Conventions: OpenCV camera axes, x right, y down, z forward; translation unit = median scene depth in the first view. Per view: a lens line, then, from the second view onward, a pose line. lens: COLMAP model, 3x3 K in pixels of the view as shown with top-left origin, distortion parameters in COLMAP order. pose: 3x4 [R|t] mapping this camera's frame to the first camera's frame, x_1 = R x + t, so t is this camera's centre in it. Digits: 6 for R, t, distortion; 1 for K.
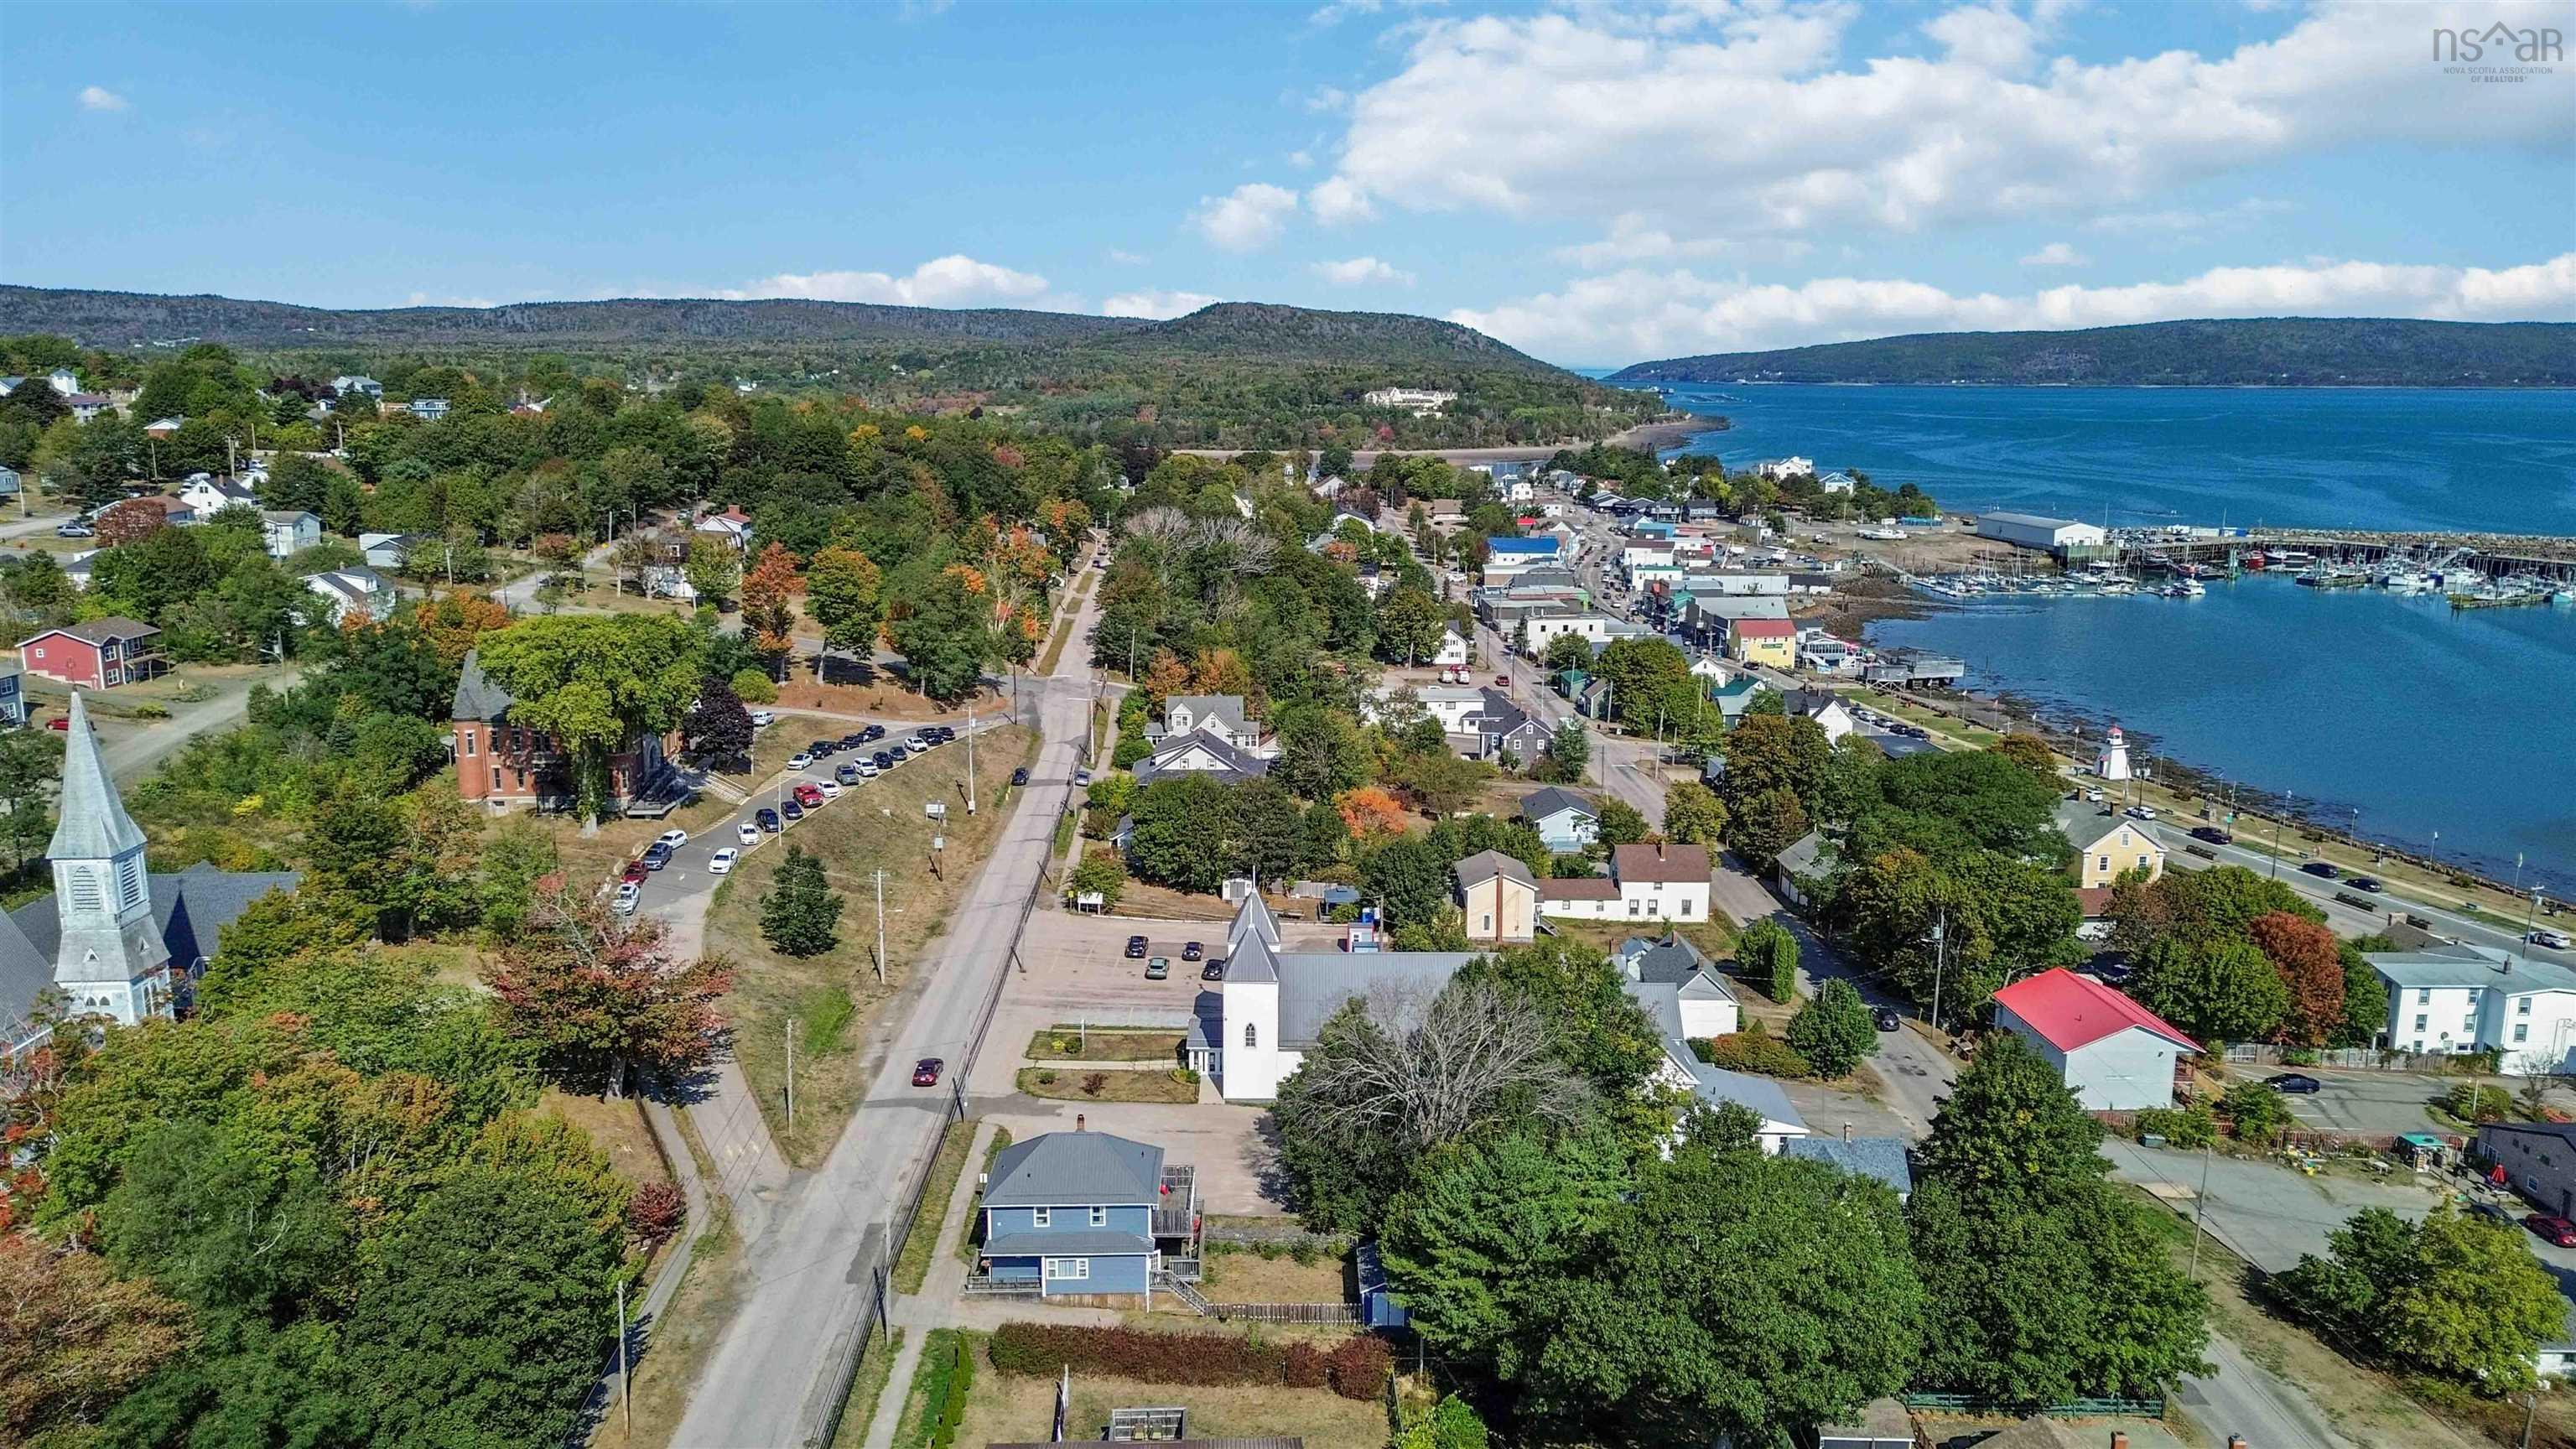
lens RADIAL K [[1825.9, 0, 1295.3], [0, 1825.9, 716.2], [0, 0, 1]] dist [0.080279, -0.085635]
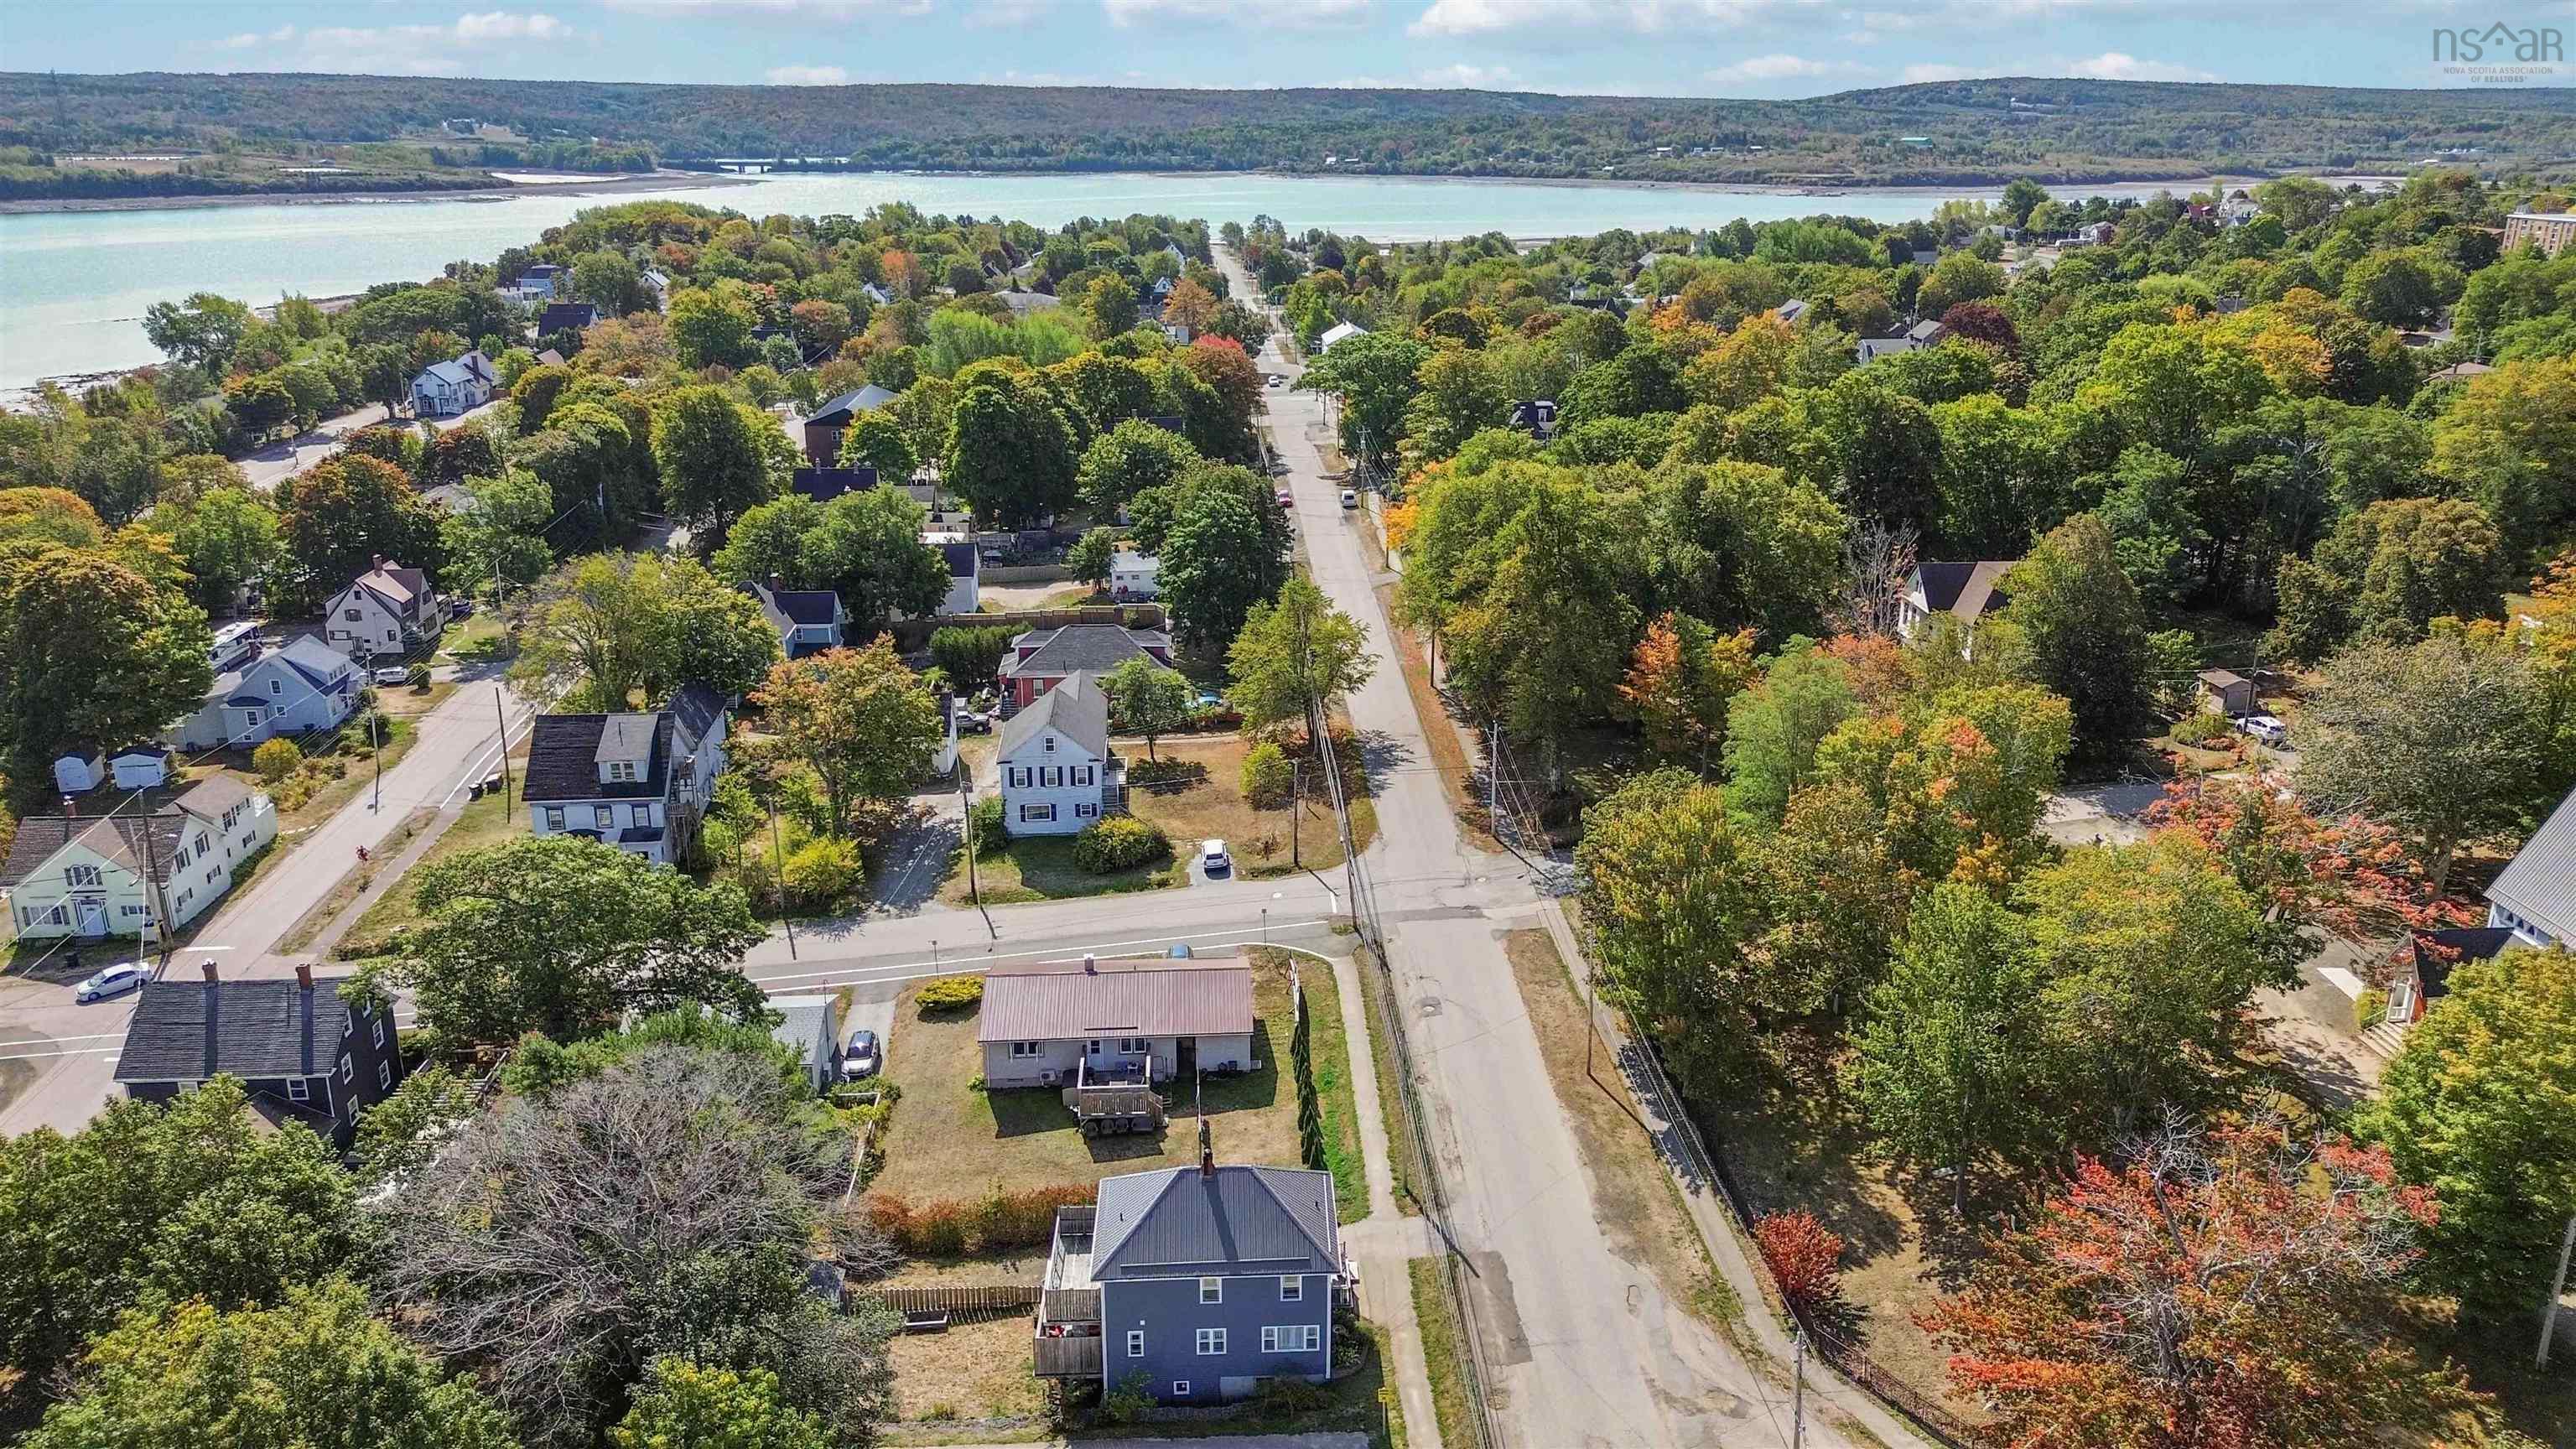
lens RADIAL K [[1825.9, 0, 1295.3], [0, 1825.9, 716.2], [0, 0, 1]] dist [0.080279, -0.085635]
pose [[-0.999694, 0.001989, -0.024643, -0.021731], [-0.010251, 0.873684, 0.486386, -0.042281], [0.022497, 0.486490, -0.873396, 0.245245]]
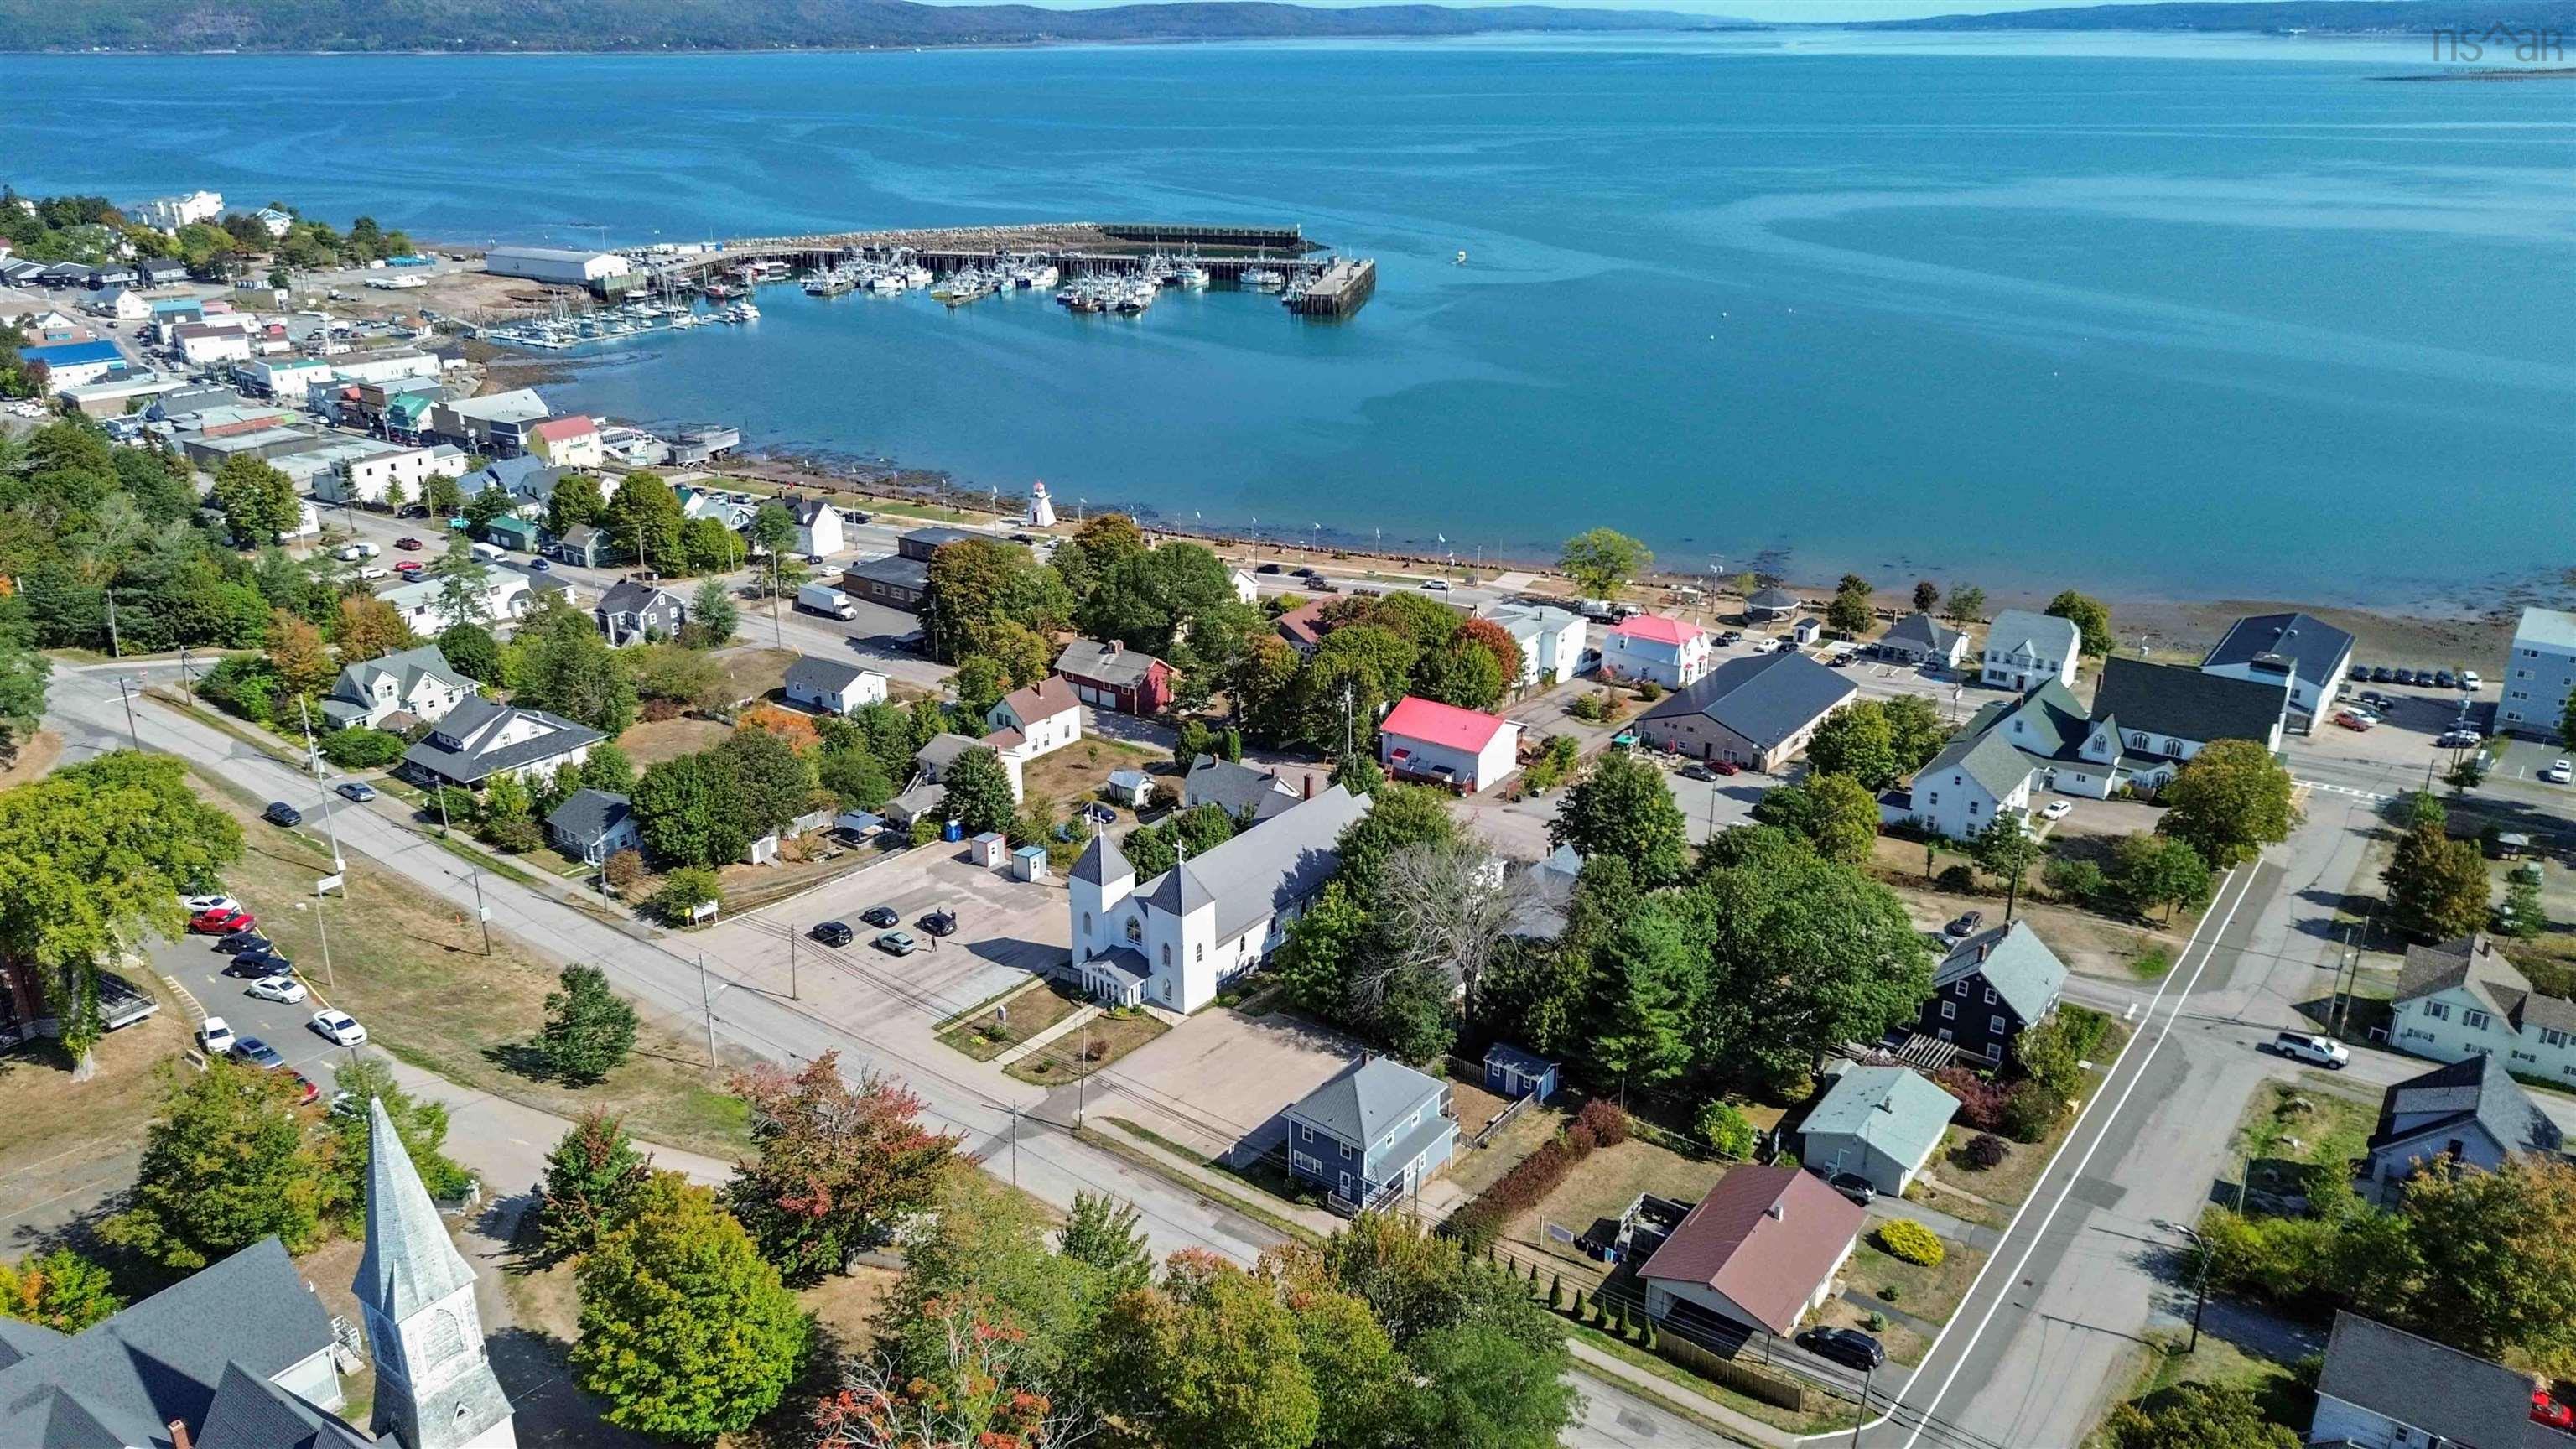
lens RADIAL K [[1829.8, 0, 1288.0], [0, 1829.8, 724.5], [0, 0, 1]] dist [0.072353, -0.069046]
pose [[0.622688, -0.283937, 0.729136, -0.151929], [0.152770, 0.958022, 0.242601, -0.044699], [-0.767412, -0.039675, 0.639926, 0.047193]]
